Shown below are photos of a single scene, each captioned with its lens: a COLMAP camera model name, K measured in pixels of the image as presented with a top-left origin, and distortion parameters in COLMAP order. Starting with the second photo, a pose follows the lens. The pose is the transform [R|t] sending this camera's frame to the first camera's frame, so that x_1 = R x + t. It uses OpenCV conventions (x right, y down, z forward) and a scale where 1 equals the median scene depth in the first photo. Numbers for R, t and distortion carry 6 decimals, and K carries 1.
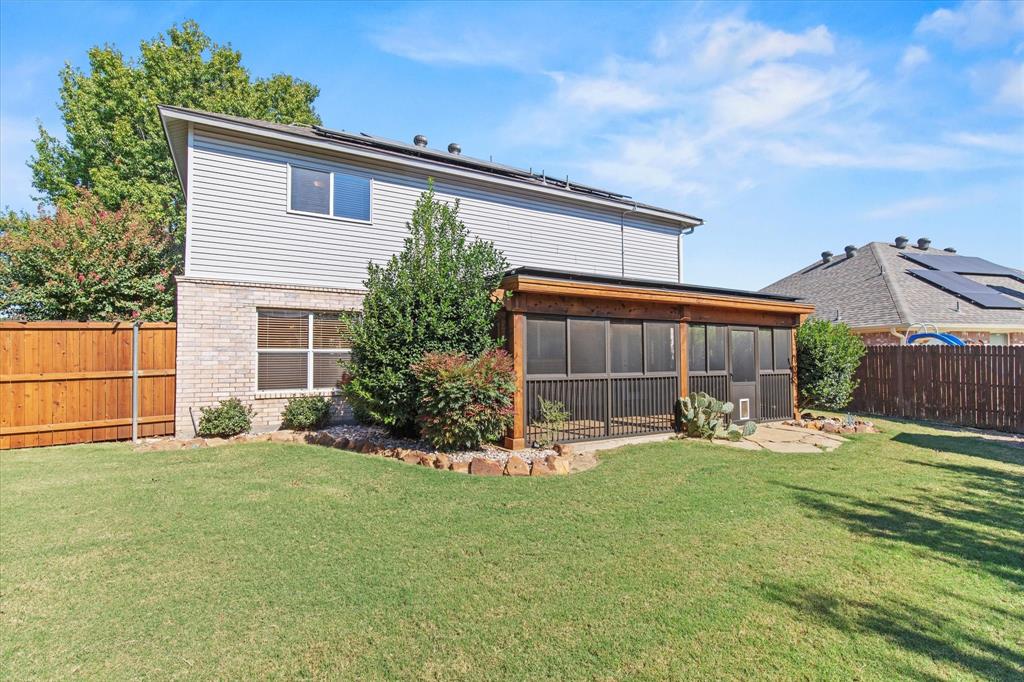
lens RADIAL K [[464.4, 0, 509.9], [0, 464.4, 346.0], [0, 0, 1]] dist [0.011018, -0.000433]
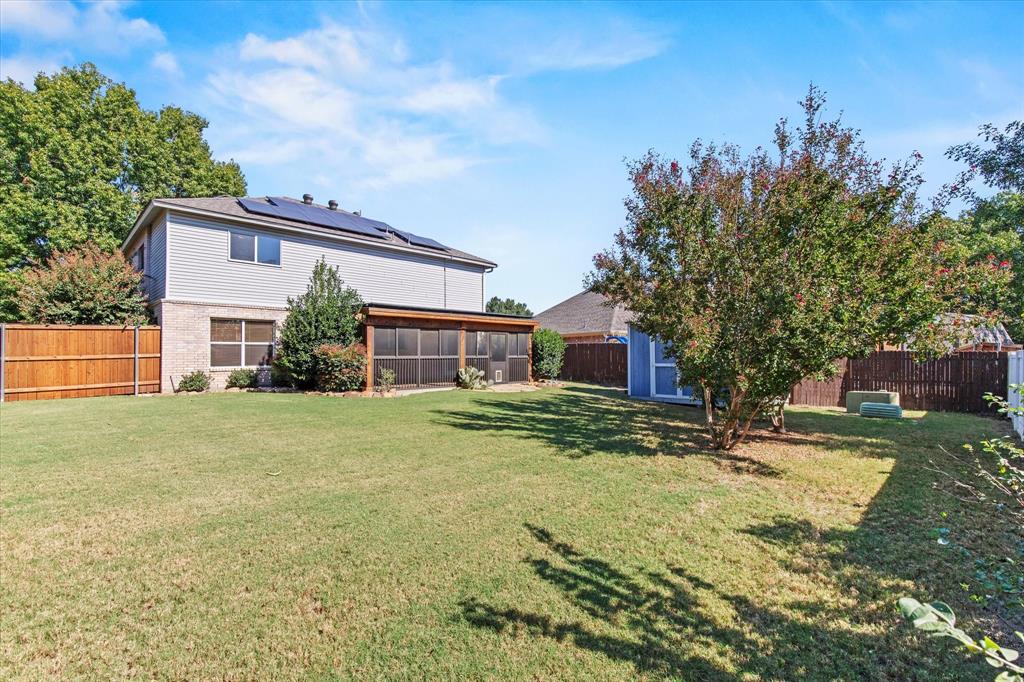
lens RADIAL K [[464.4, 0, 509.9], [0, 464.4, 346.0], [0, 0, 1]] dist [0.011018, -0.000433]
pose [[0.967071, 0.005557, 0.254446, 0.081125], [-0.007678, 0.999944, 0.007343, -0.000429], [-0.254391, -0.009055, 0.967059, -0.952306]]
